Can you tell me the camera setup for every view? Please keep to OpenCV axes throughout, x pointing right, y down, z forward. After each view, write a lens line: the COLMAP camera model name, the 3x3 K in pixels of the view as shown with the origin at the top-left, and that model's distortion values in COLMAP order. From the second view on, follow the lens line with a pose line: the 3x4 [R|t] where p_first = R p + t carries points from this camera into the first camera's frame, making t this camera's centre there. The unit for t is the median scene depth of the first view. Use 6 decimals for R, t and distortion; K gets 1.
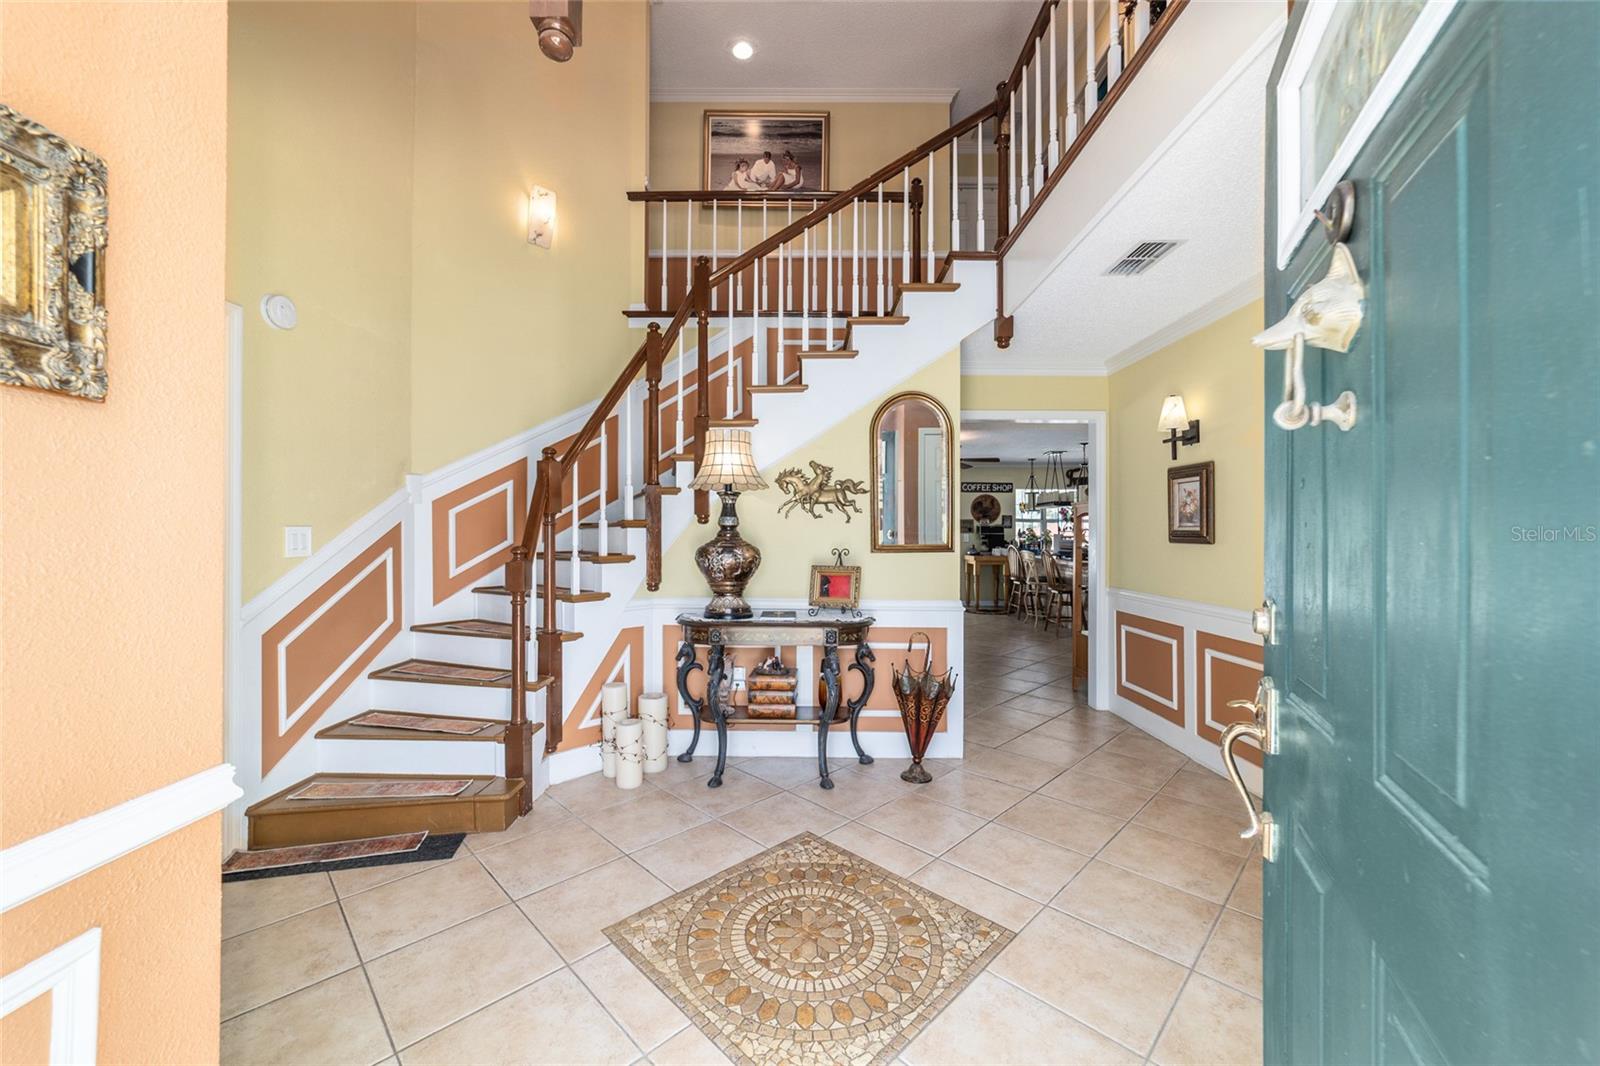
lens RADIAL K [[610.8, 0, 802.0], [0, 610.8, 523.5], [0, 0, 1]] dist [-0.021361, 0.008846]
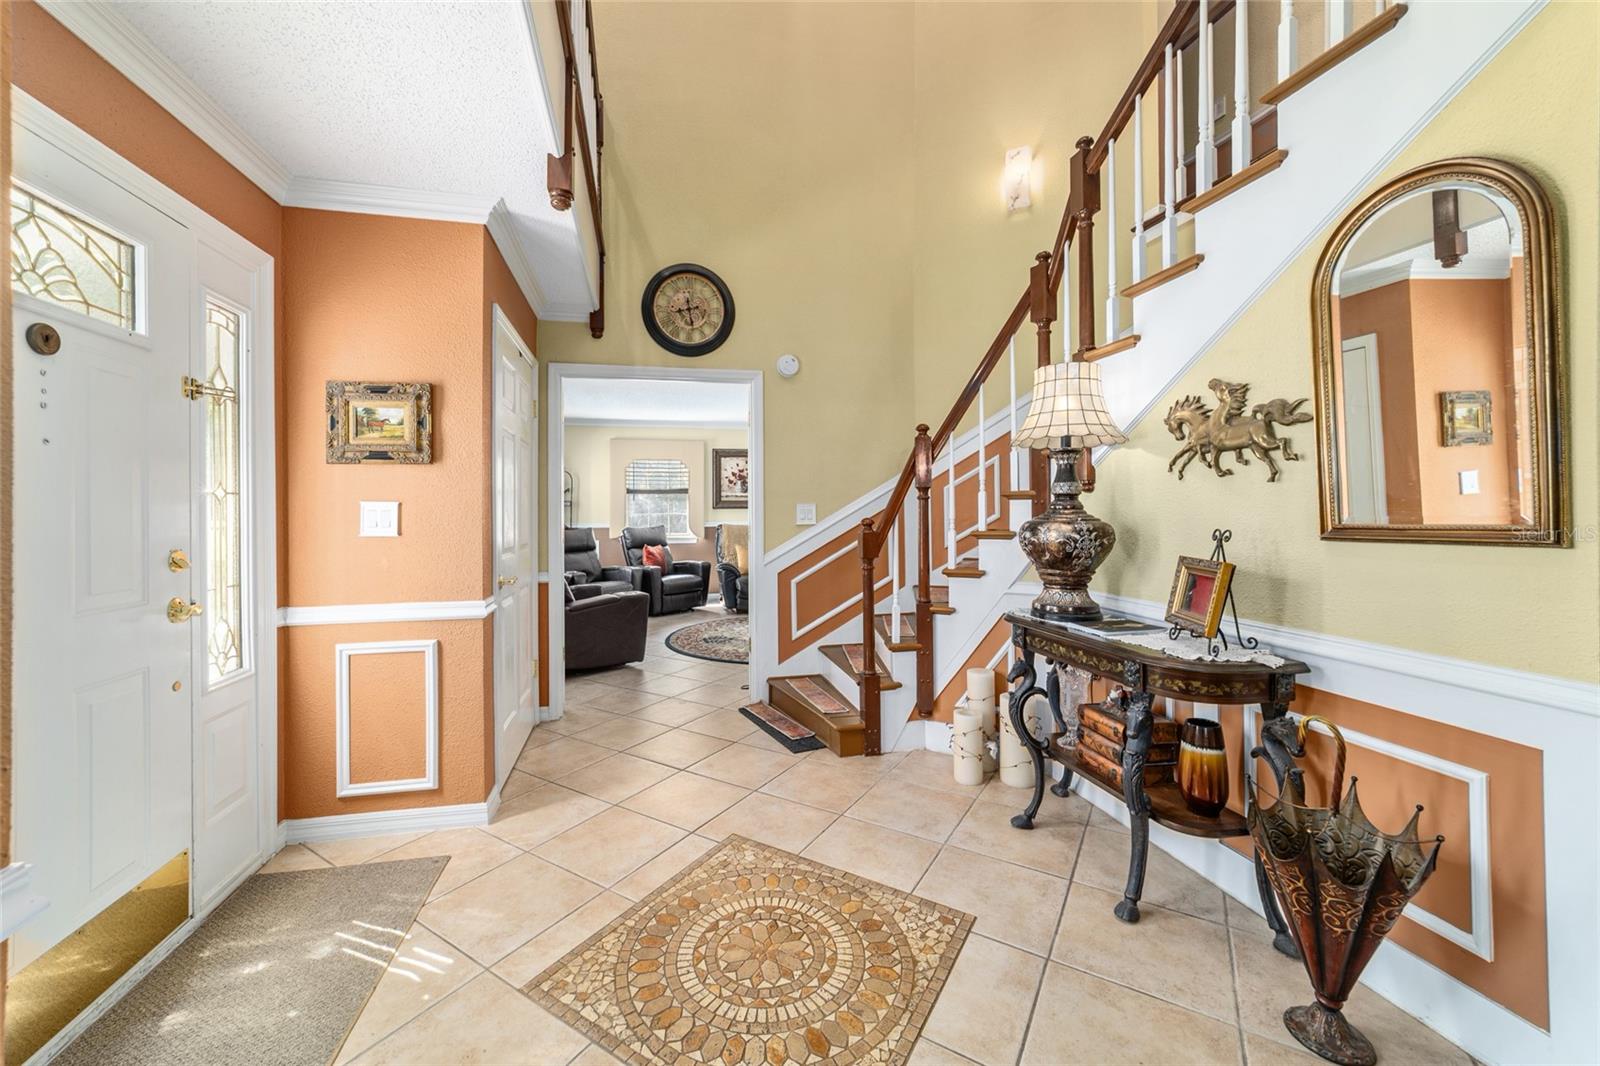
lens RADIAL K [[641.2, 0, 794.3], [0, 641.2, 504.4], [0, 0, 1]] dist [-0.038126, 0.010554]
pose [[0.215824, -0.011731, -0.976362, 0.711372], [0.009563, 0.999905, -0.009900, 0.027065], [0.976385, -0.007200, 0.215916, 0.653162]]
